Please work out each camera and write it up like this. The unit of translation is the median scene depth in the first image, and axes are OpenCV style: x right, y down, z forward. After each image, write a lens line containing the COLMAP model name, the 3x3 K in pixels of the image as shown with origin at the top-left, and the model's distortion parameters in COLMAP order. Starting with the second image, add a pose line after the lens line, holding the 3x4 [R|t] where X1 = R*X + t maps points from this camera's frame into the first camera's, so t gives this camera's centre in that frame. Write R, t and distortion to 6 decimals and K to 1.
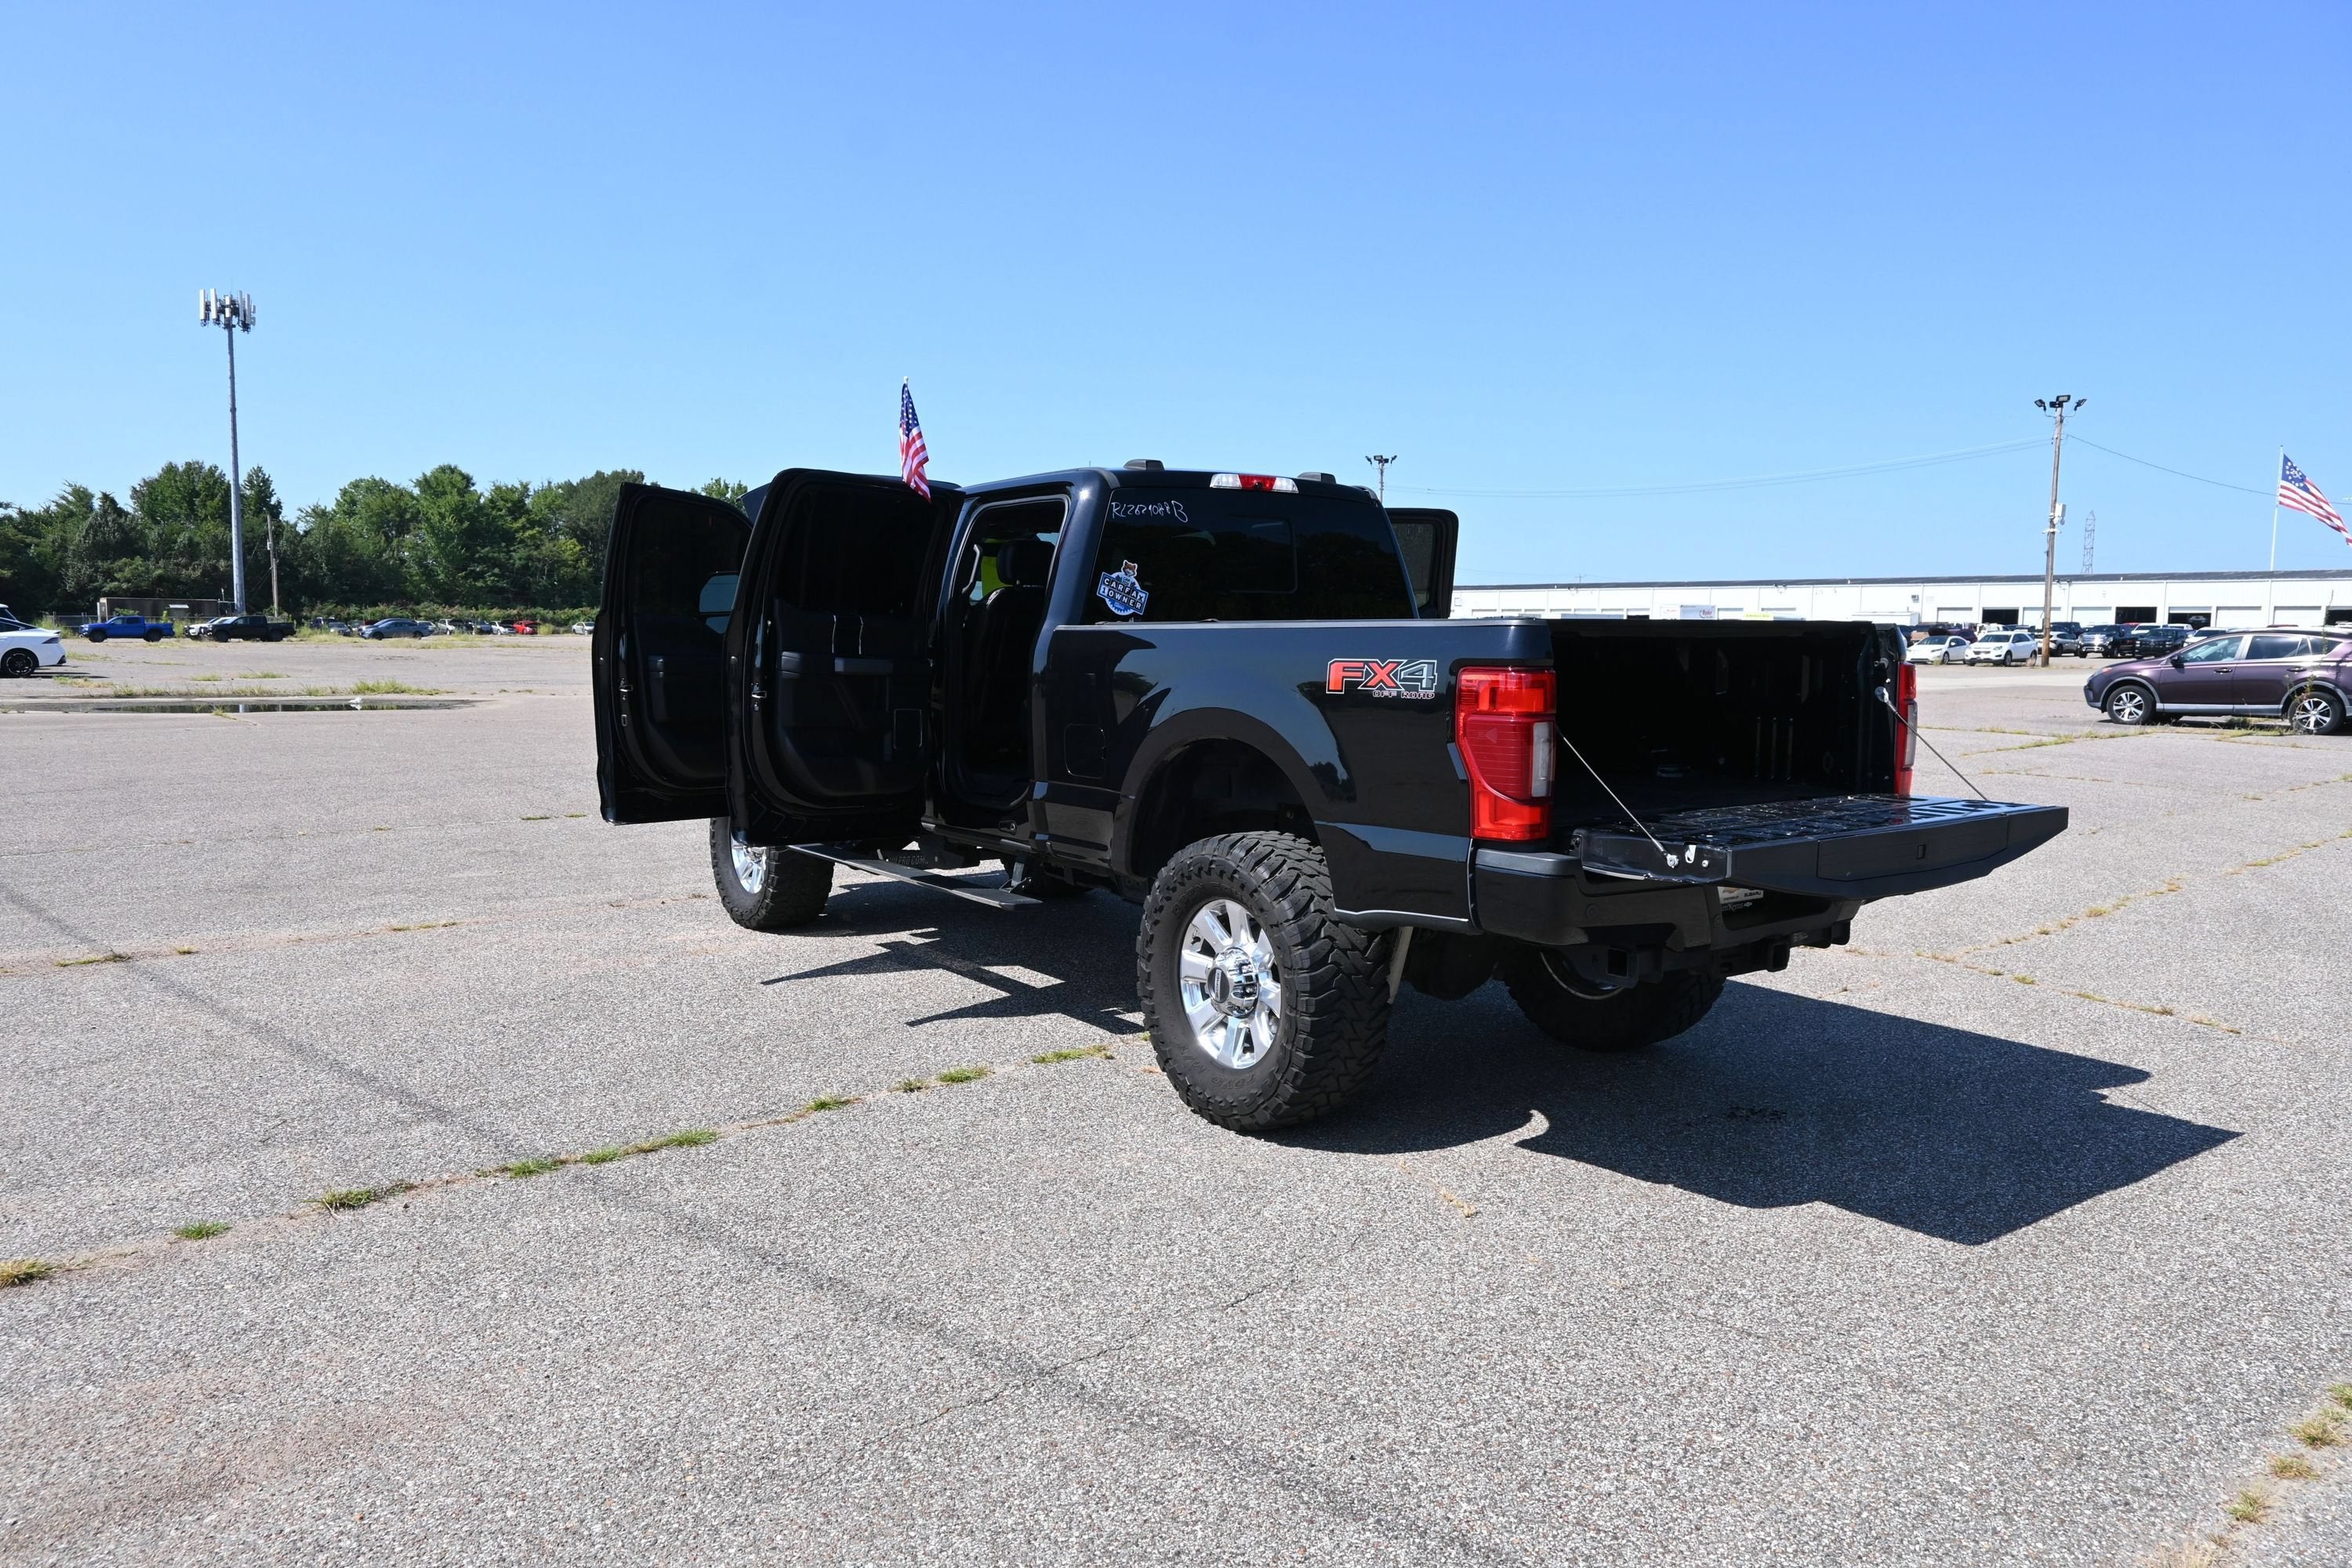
lens RADIAL K [[1613.7, 0, 1168.5], [0, 1613.7, 788.1], [0, 0, 1]] dist [-0.005608, 0.002717]
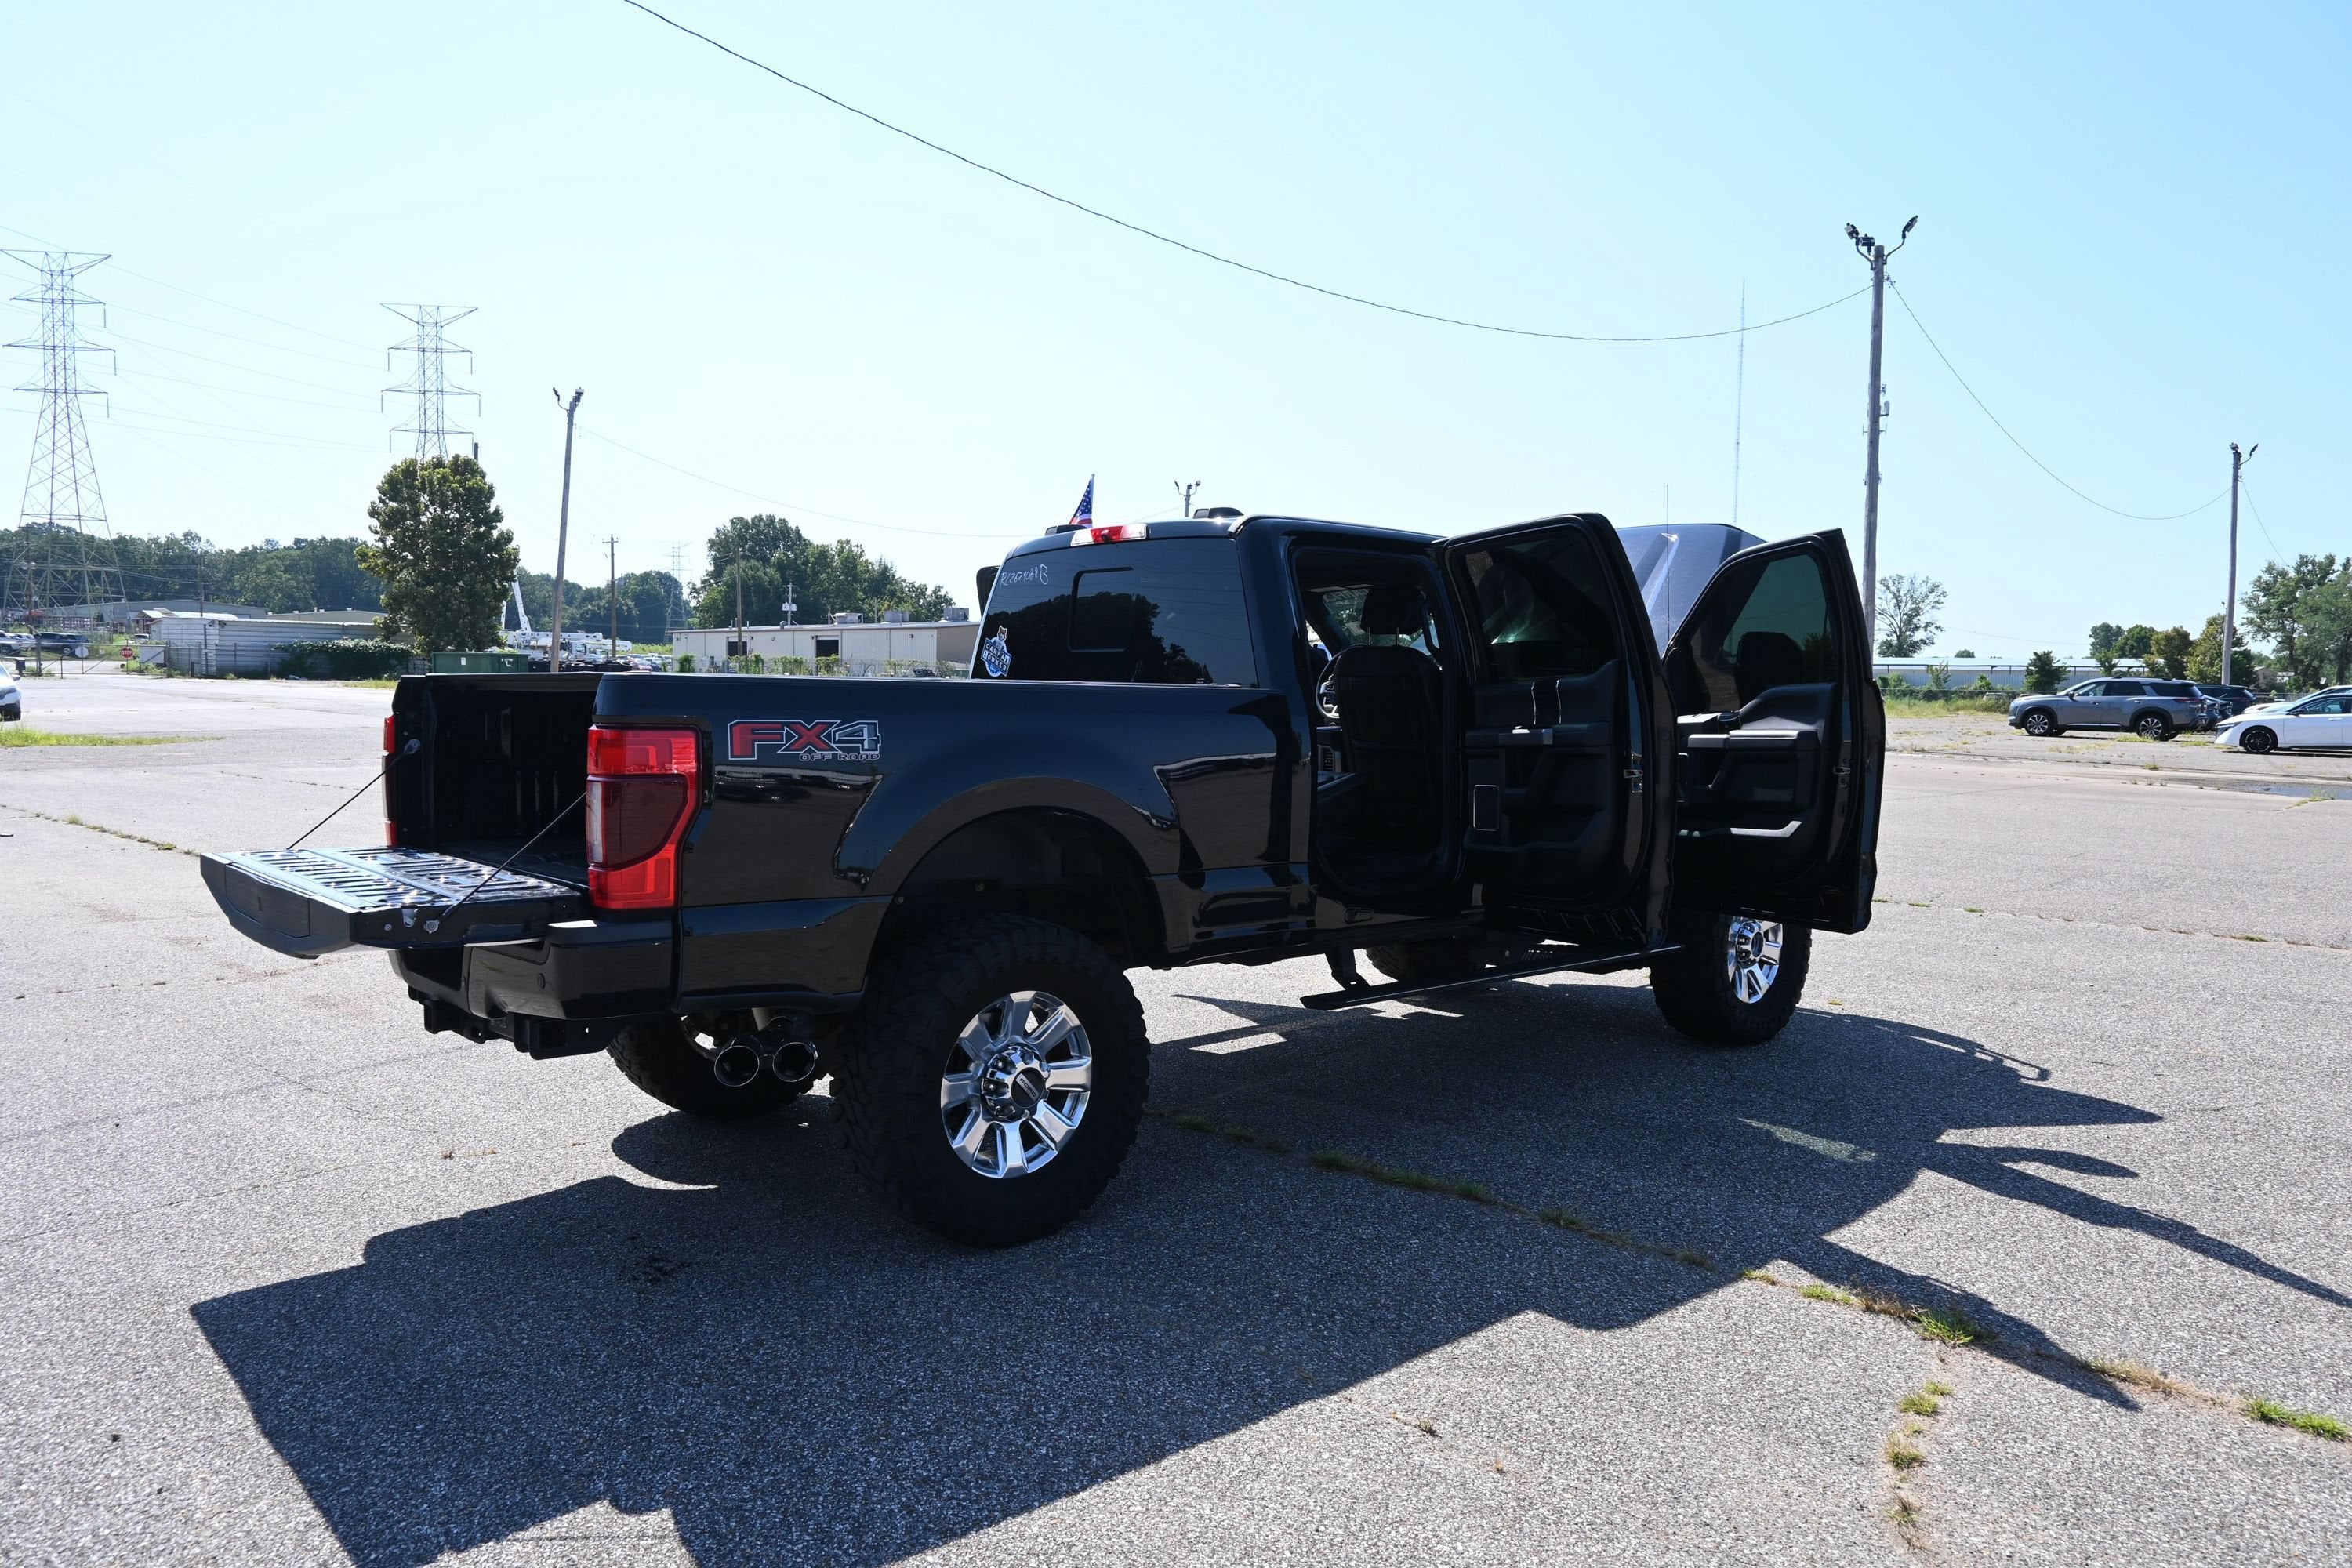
lens RADIAL K [[1607.8, 0, 1176.0], [0, 1607.8, 784.0], [0, 0, 1]] dist [-0.001499, -0.003457]
pose [[0.101406, 0.054916, -0.993328, 1.011245], [-0.108889, 0.993089, 0.043786, -0.091655], [0.988868, 0.103722, 0.106684, 0.977297]]
